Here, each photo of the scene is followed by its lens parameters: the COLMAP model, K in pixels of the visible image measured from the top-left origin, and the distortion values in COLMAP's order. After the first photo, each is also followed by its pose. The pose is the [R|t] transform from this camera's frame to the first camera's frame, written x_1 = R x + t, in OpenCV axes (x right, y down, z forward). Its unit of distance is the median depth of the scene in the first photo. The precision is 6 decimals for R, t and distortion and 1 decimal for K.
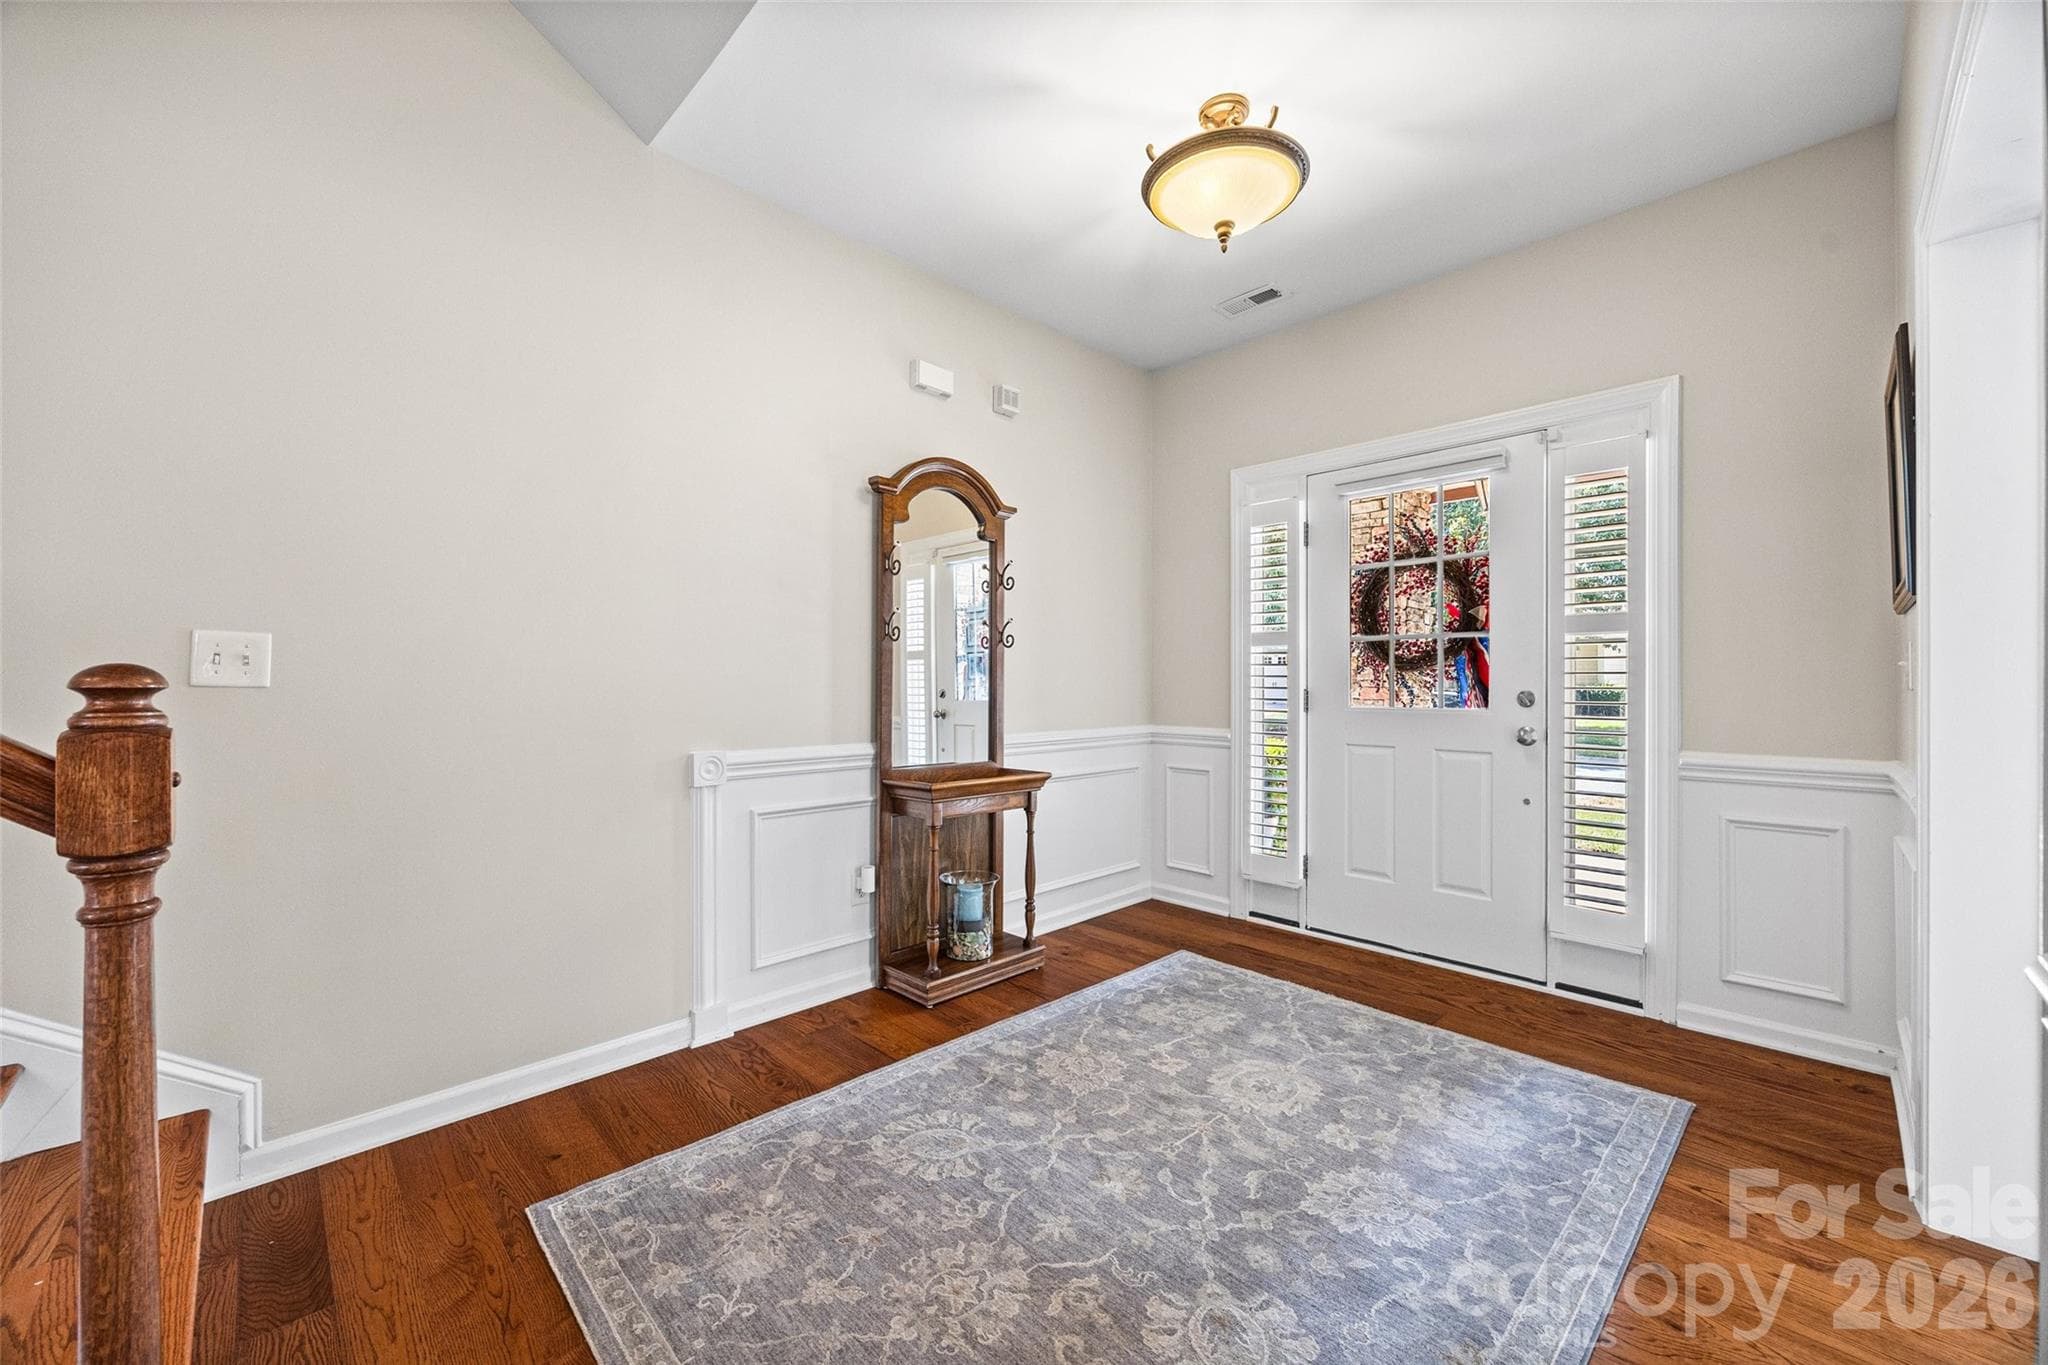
lens RADIAL K [[785.1, 0, 1030.4], [0, 785.1, 689.0], [0, 0, 1]] dist [-0.001187, -0.000265]
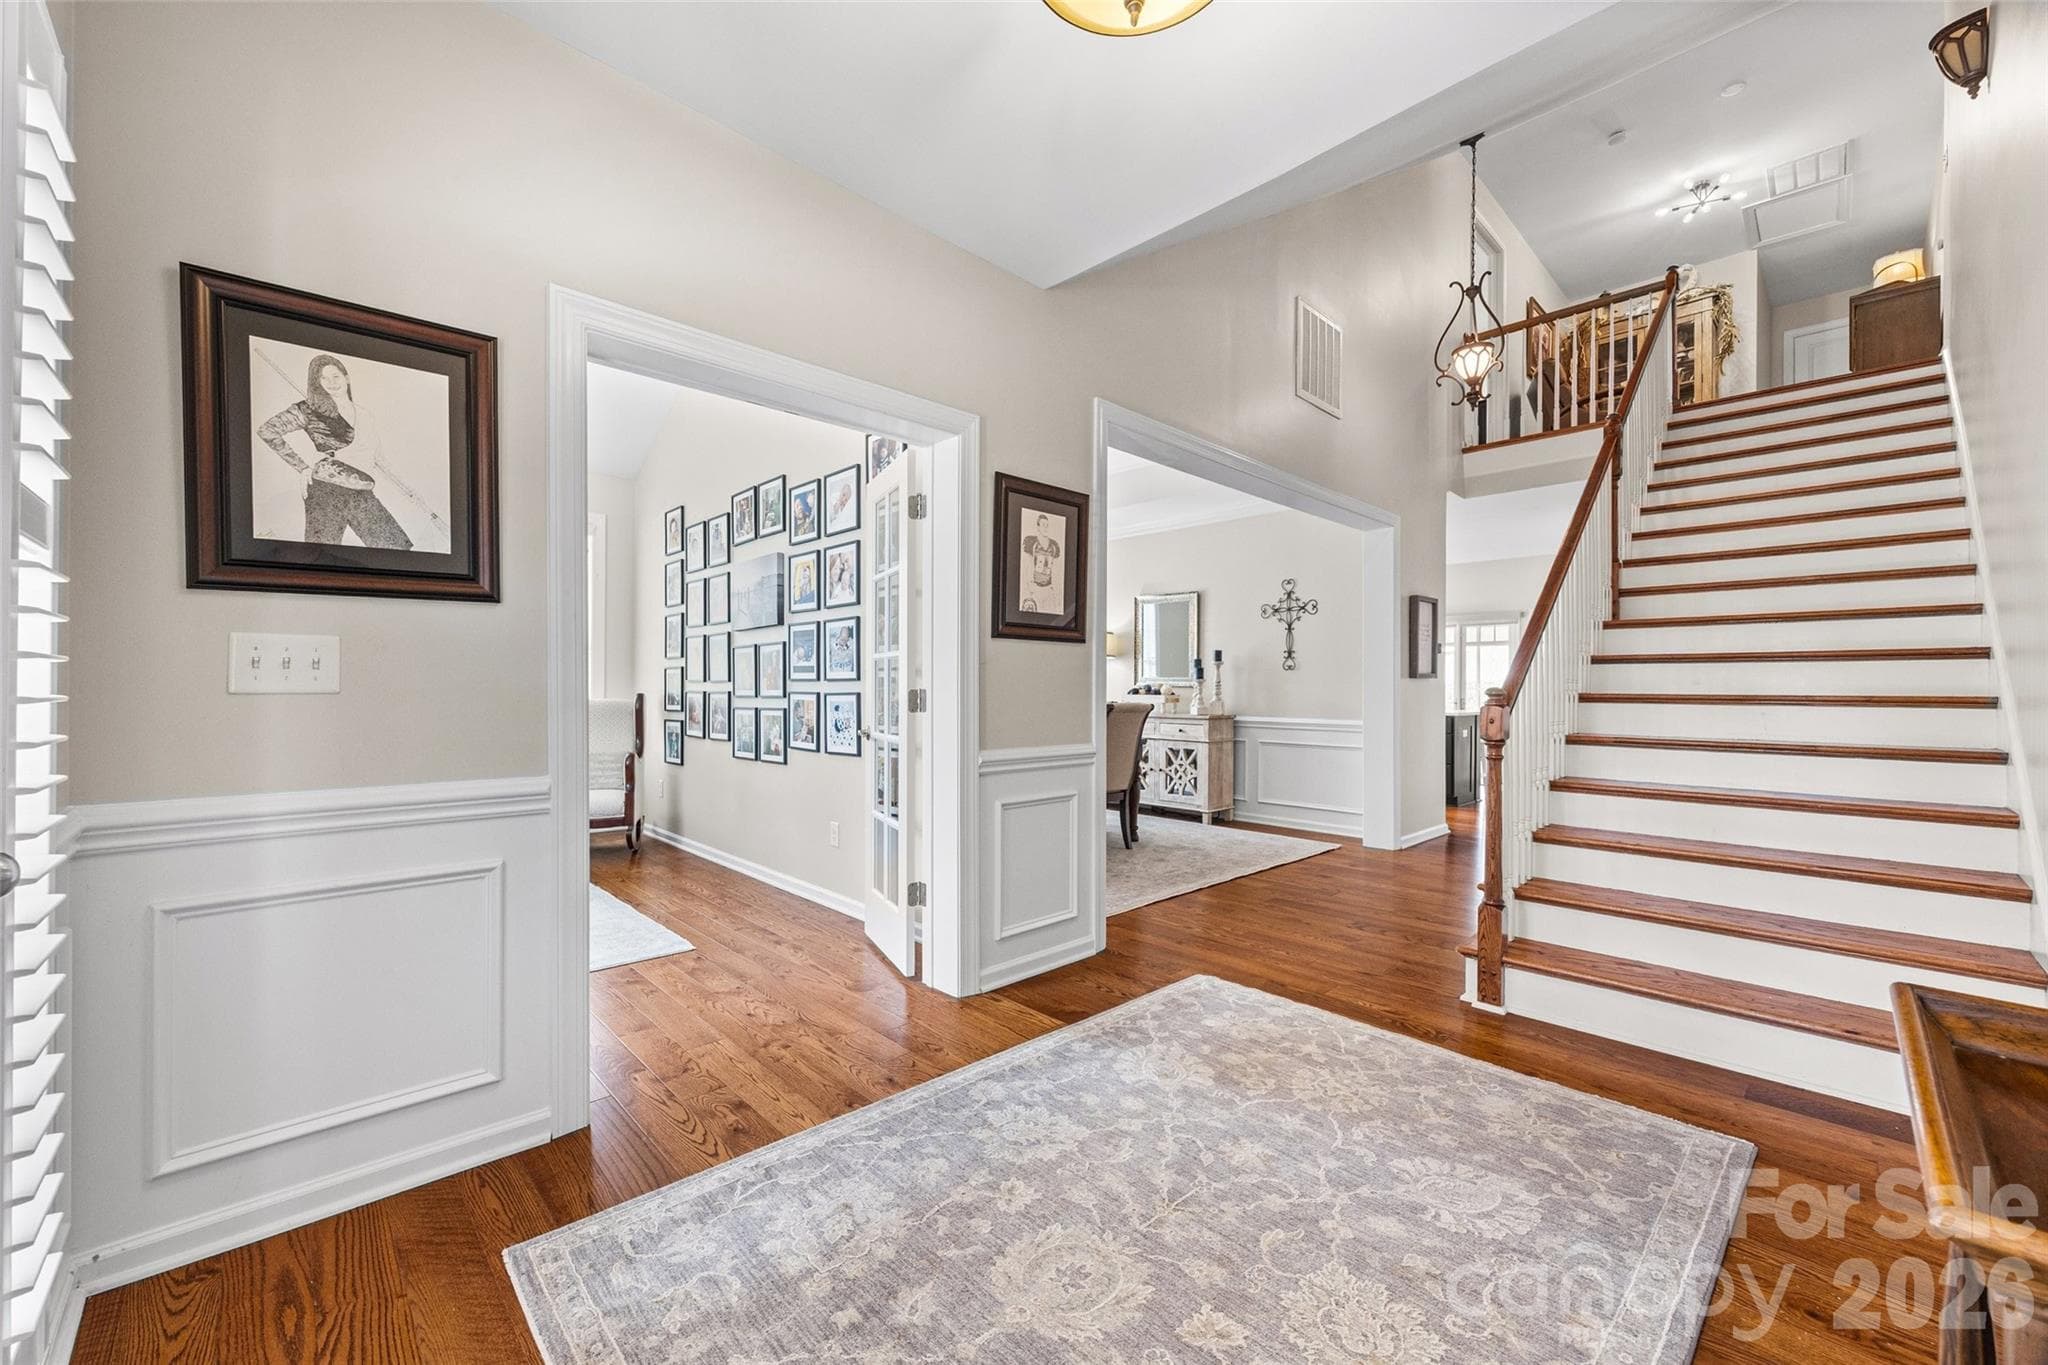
lens RADIAL K [[785.1, 0, 1030.4], [0, 785.1, 689.0], [0, 0, 1]] dist [-0.001187, -0.000265]
pose [[-0.999923, -0.006825, 0.010400, 0.385084], [-0.006747, 0.999949, 0.007520, -0.016363], [-0.010450, 0.007450, -0.999918, 1.966766]]
